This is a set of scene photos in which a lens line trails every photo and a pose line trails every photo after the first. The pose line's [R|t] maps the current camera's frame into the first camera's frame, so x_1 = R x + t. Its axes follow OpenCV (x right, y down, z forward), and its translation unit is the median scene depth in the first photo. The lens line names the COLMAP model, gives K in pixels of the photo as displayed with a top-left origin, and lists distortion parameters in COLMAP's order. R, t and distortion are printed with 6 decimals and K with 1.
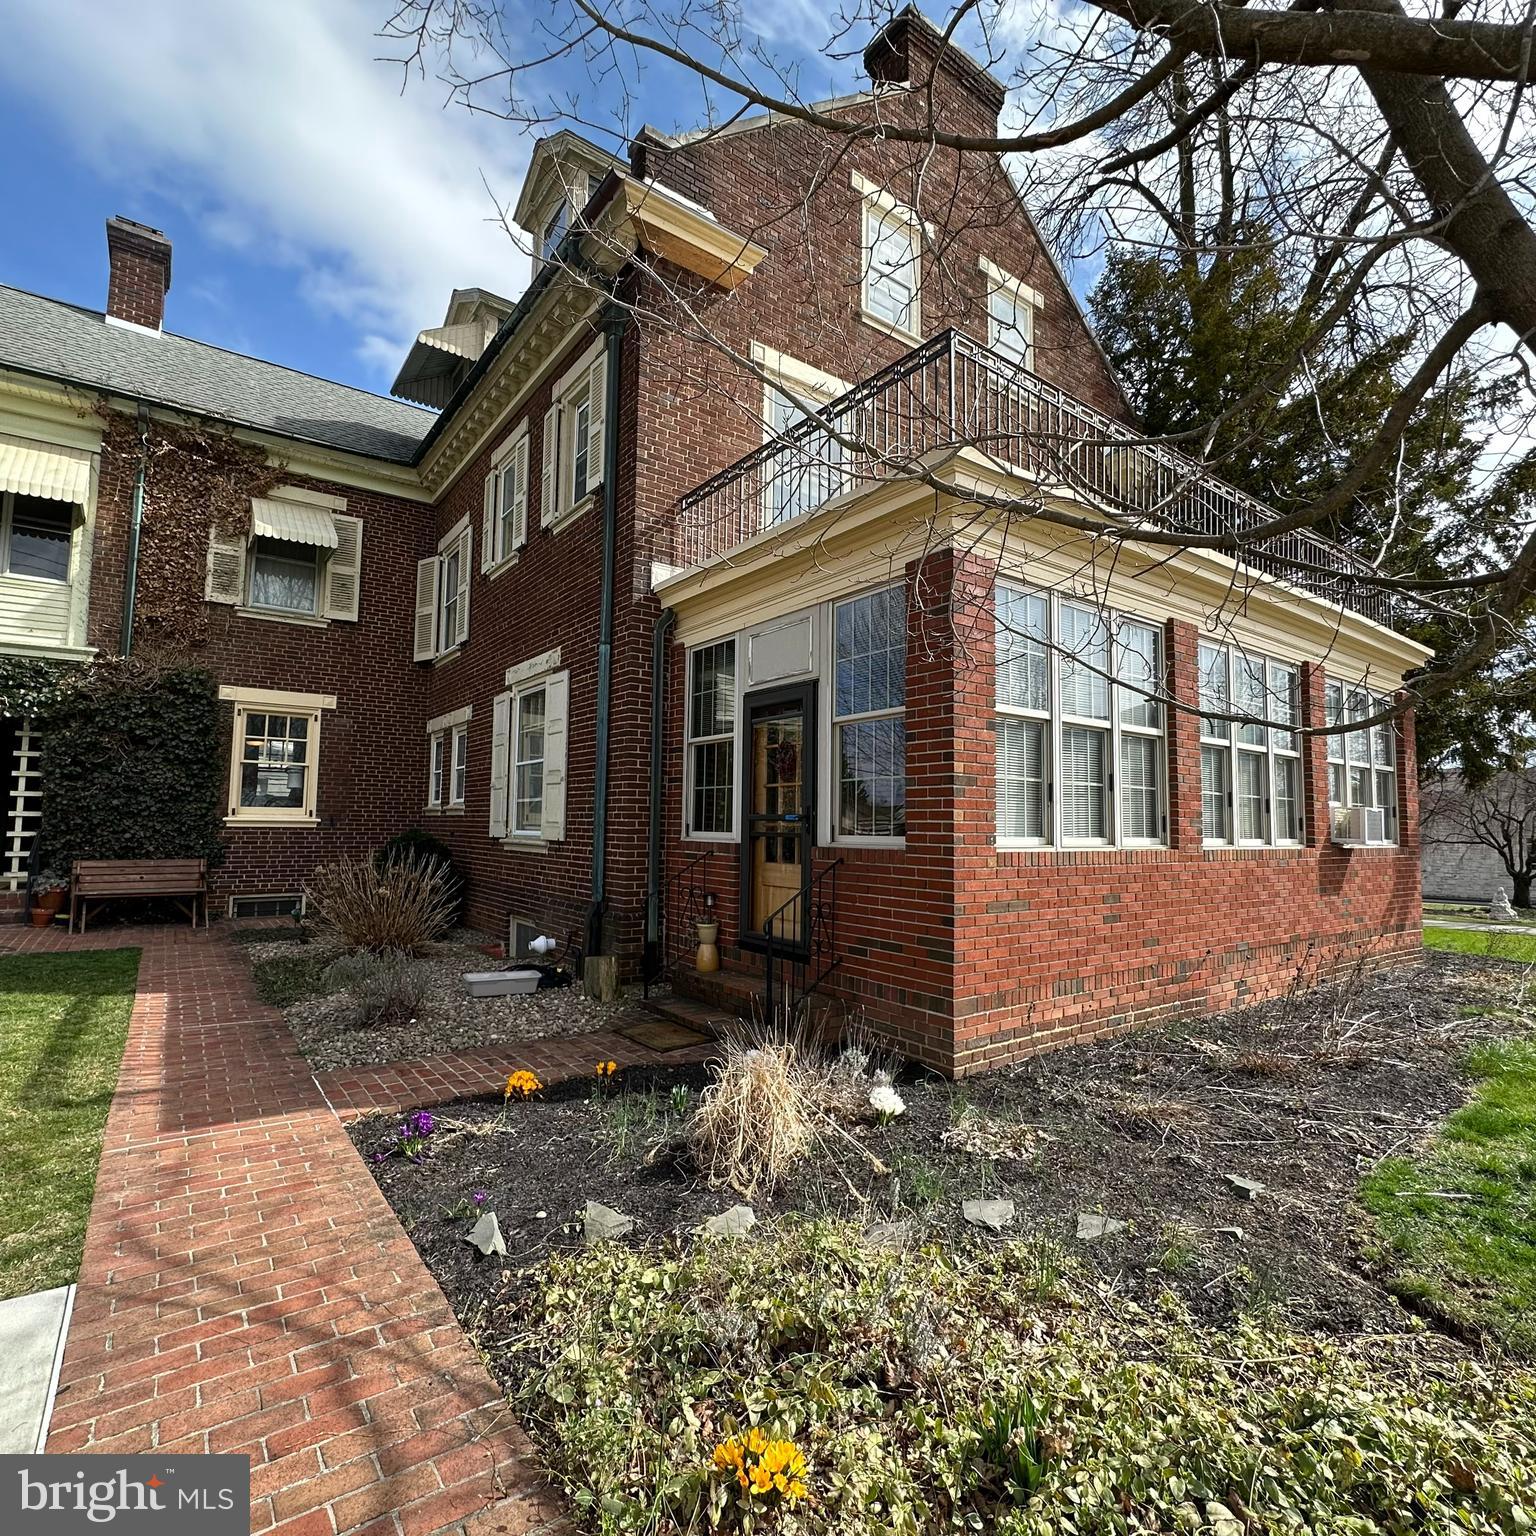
lens RADIAL K [[814.8, 0, 767.8], [0, 814.8, 767.2], [0, 0, 1]] dist [-0.002766, 0.000305]
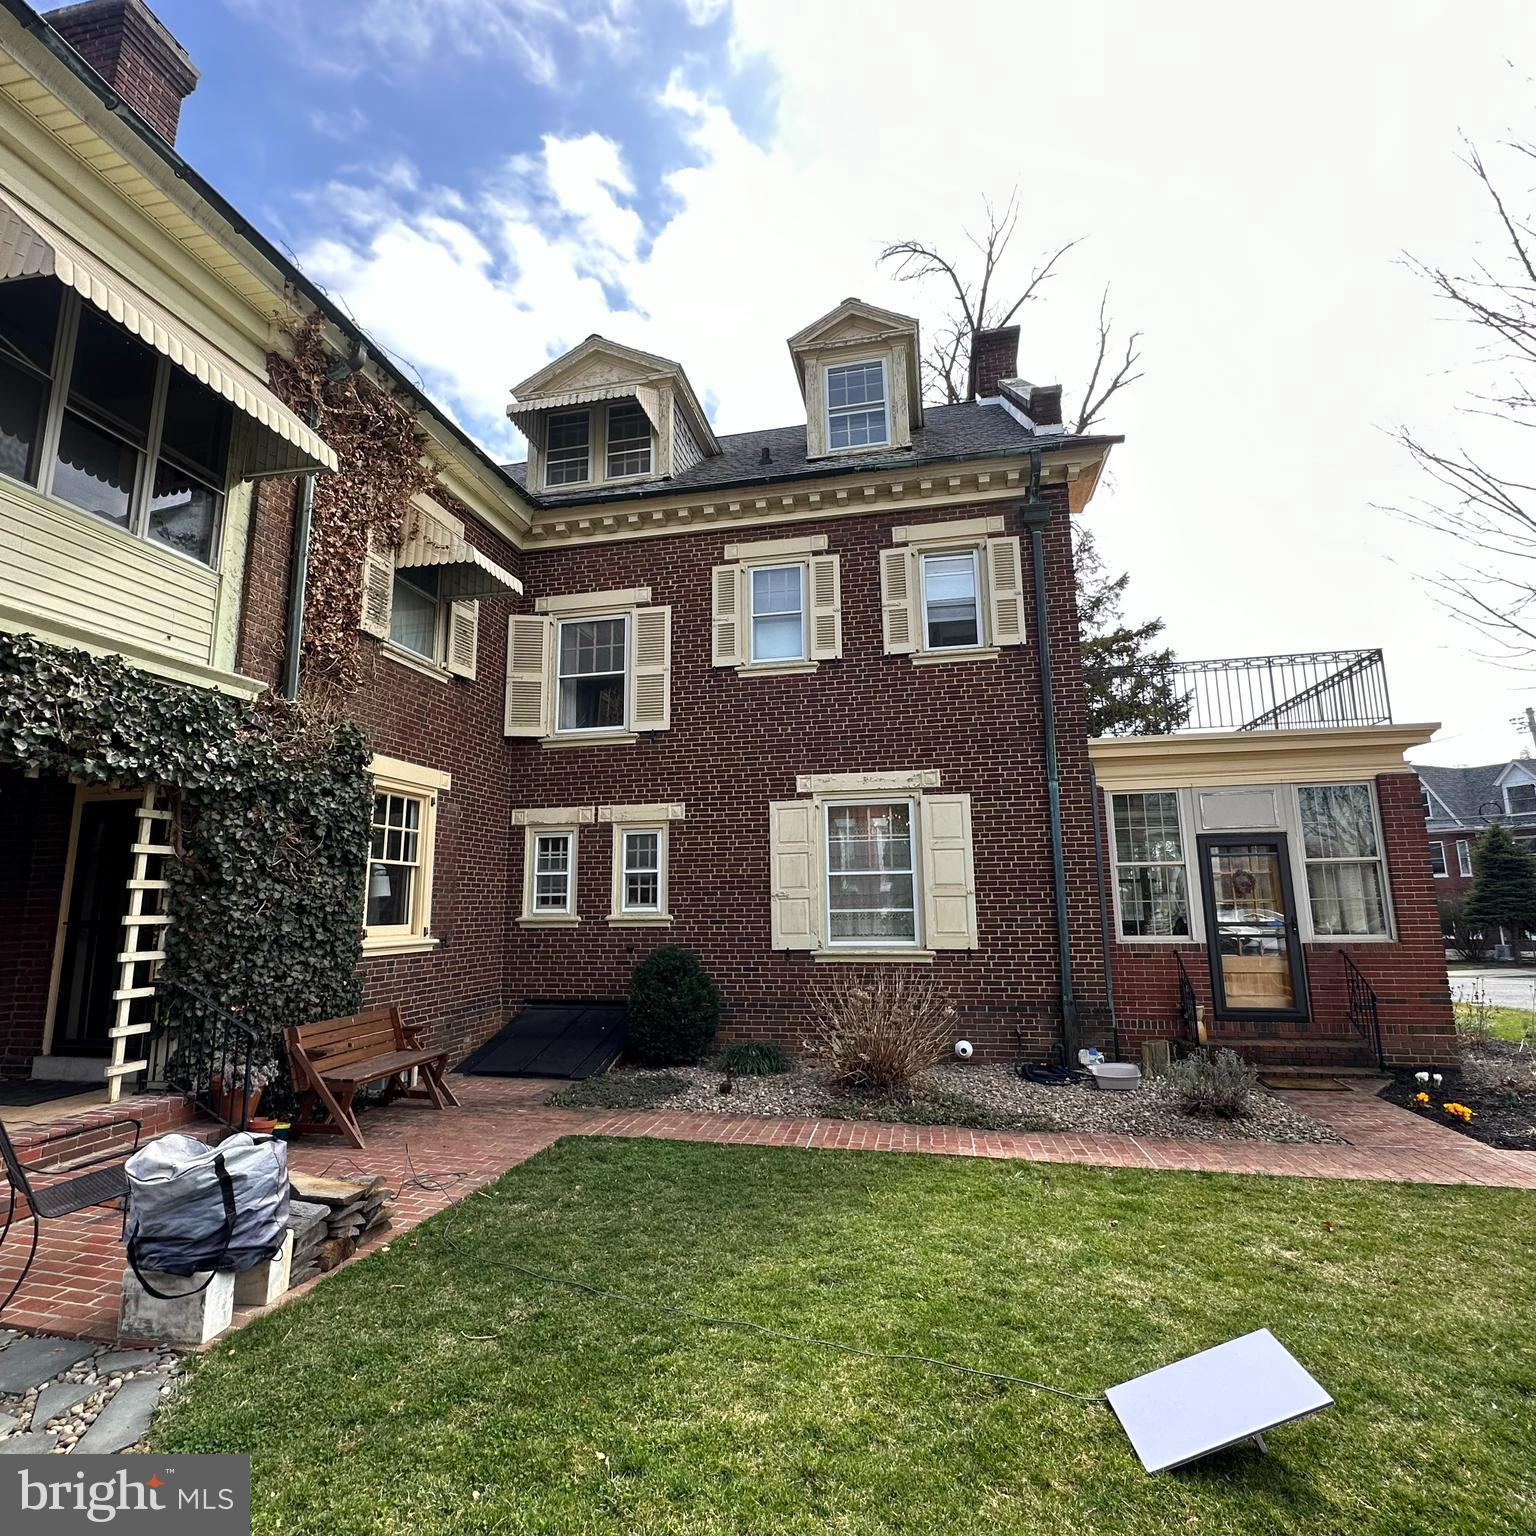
lens RADIAL K [[814.8, 0, 767.8], [0, 814.8, 767.2], [0, 0, 1]] dist [-0.002766, 0.000305]
pose [[0.746966, 0.089805, 0.658769, -0.954720], [-0.026068, 0.994030, -0.105950, -0.024054], [-0.664351, 0.061968, 0.744847, 0.278141]]
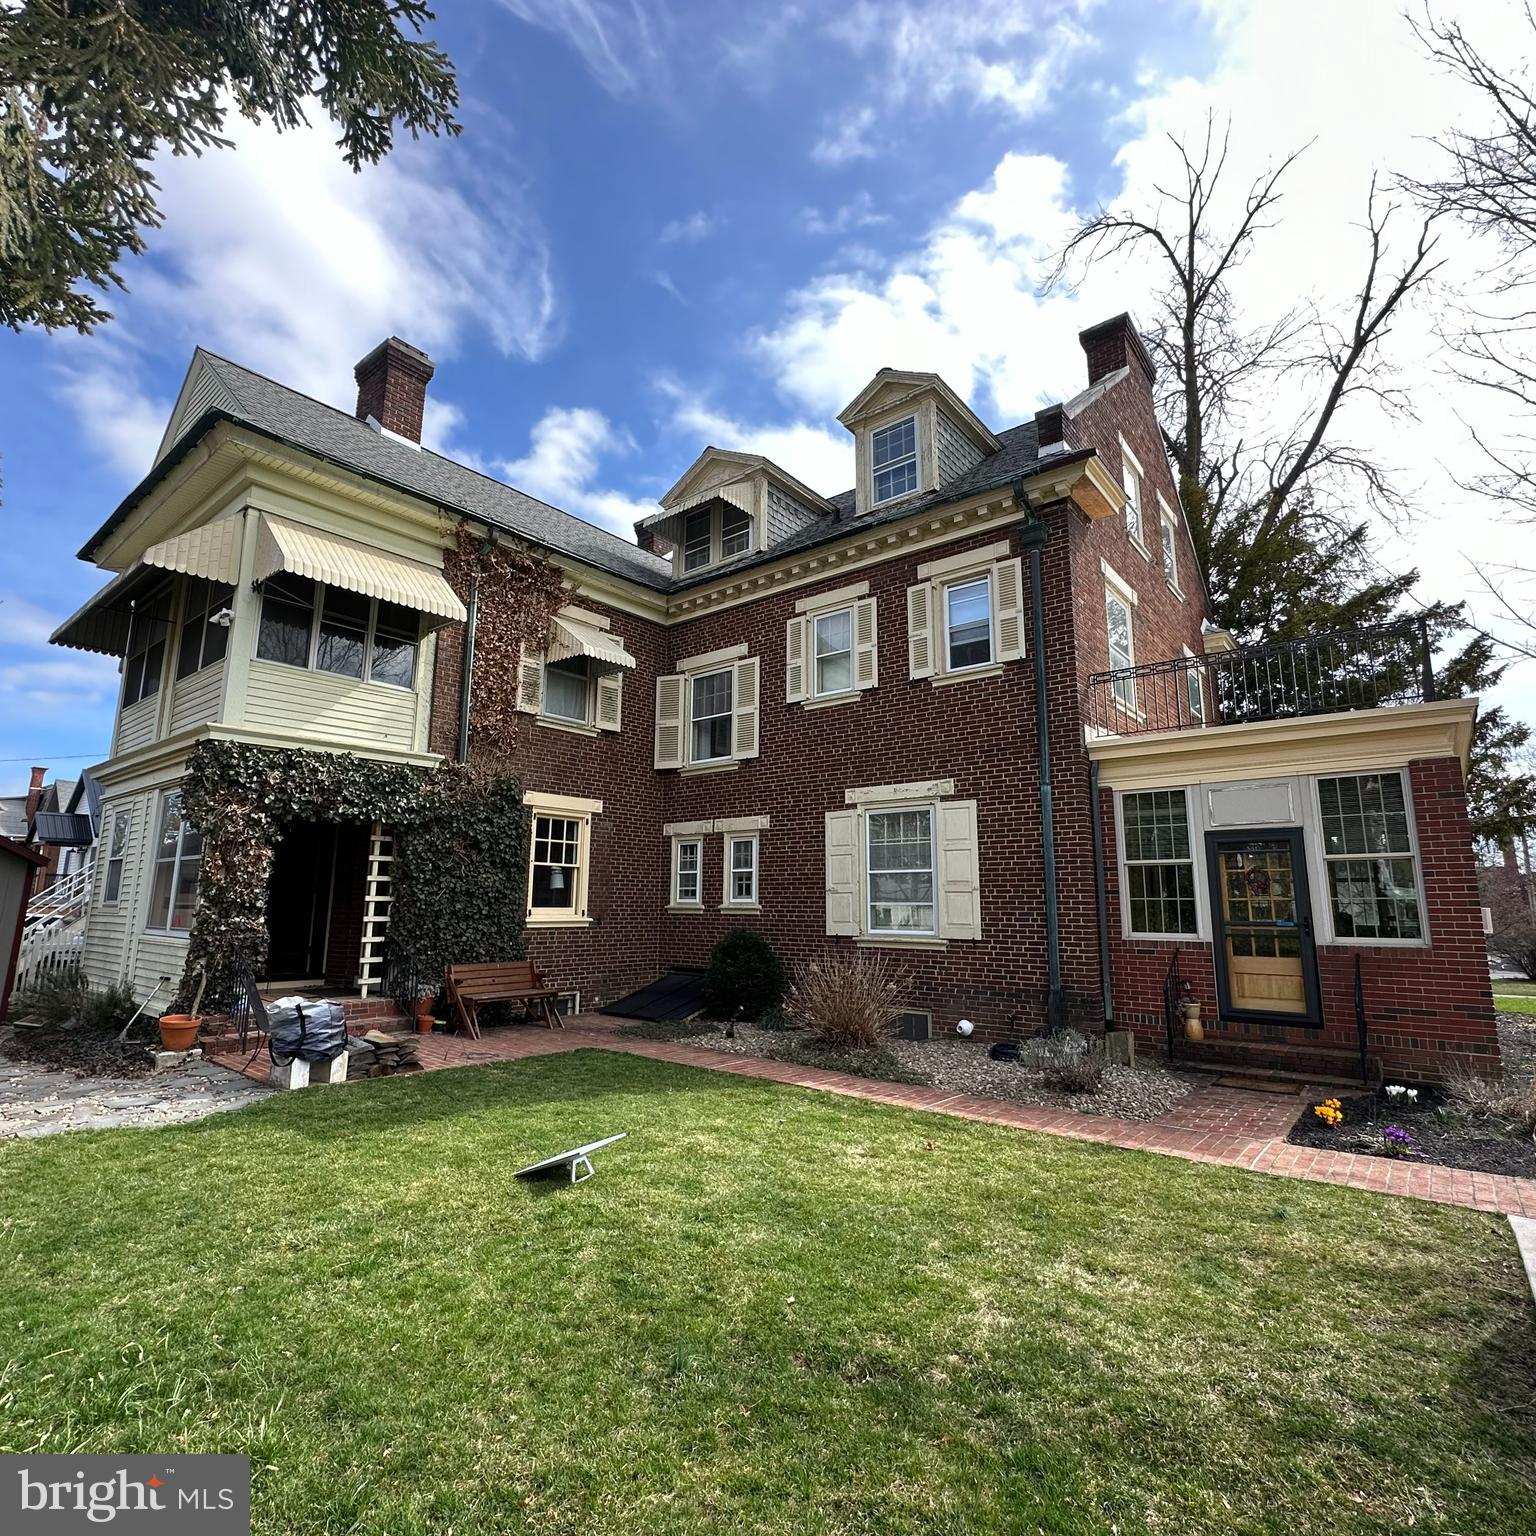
lens RADIAL K [[814.8, 0, 767.8], [0, 814.8, 767.2], [0, 0, 1]] dist [-0.002766, 0.000305]
pose [[0.968570, 0.035243, 0.246231, -0.687714], [-0.011634, 0.995247, -0.096688, -0.036119], [-0.248468, 0.090784, 0.964376, -0.098083]]
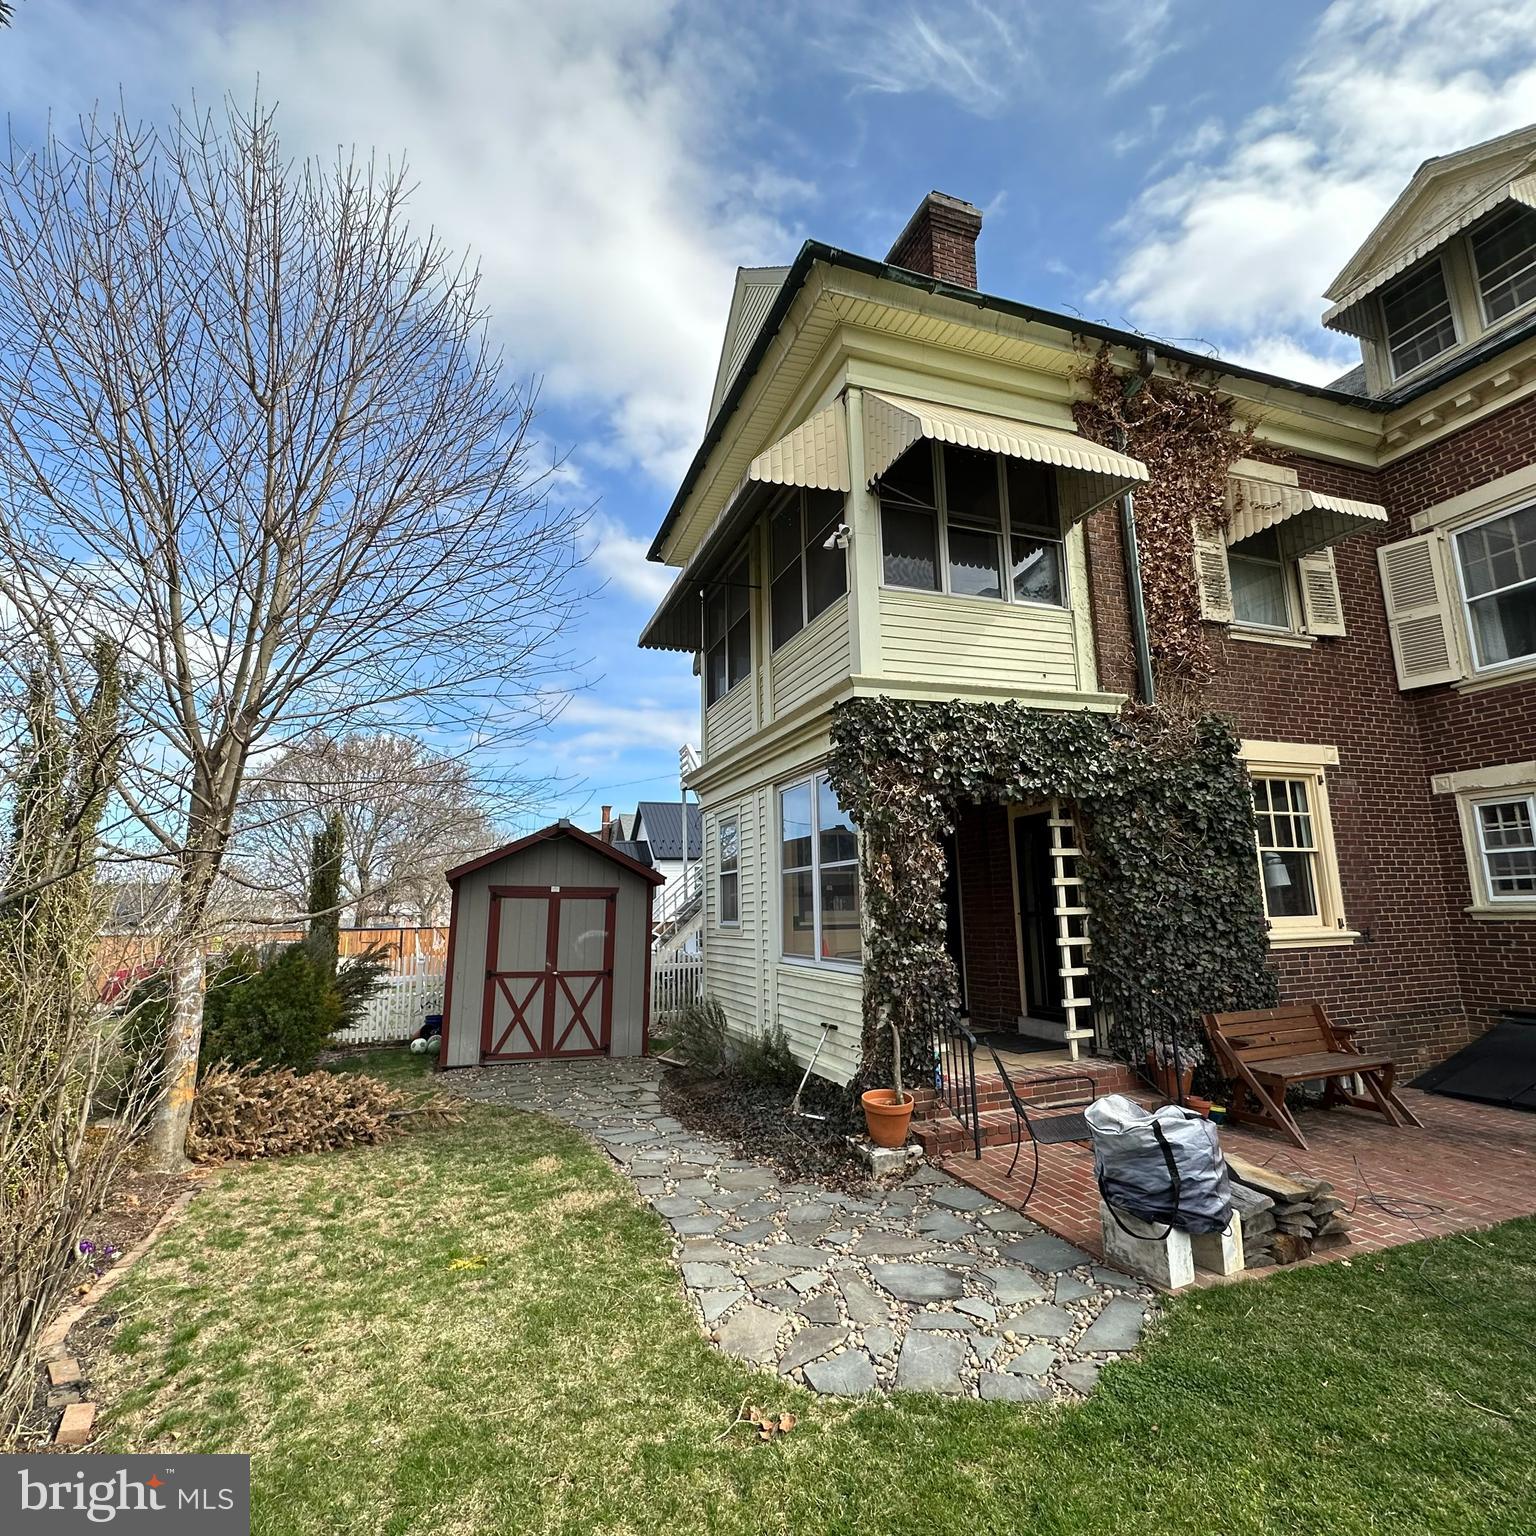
lens RADIAL K [[814.8, 0, 767.8], [0, 814.8, 767.2], [0, 0, 1]] dist [-0.002766, 0.000305]
pose [[0.959987, -0.081483, -0.267927, -0.946541], [0.053823, 0.992581, -0.109019, -0.025608], [0.274822, 0.090236, 0.957251, 0.265011]]
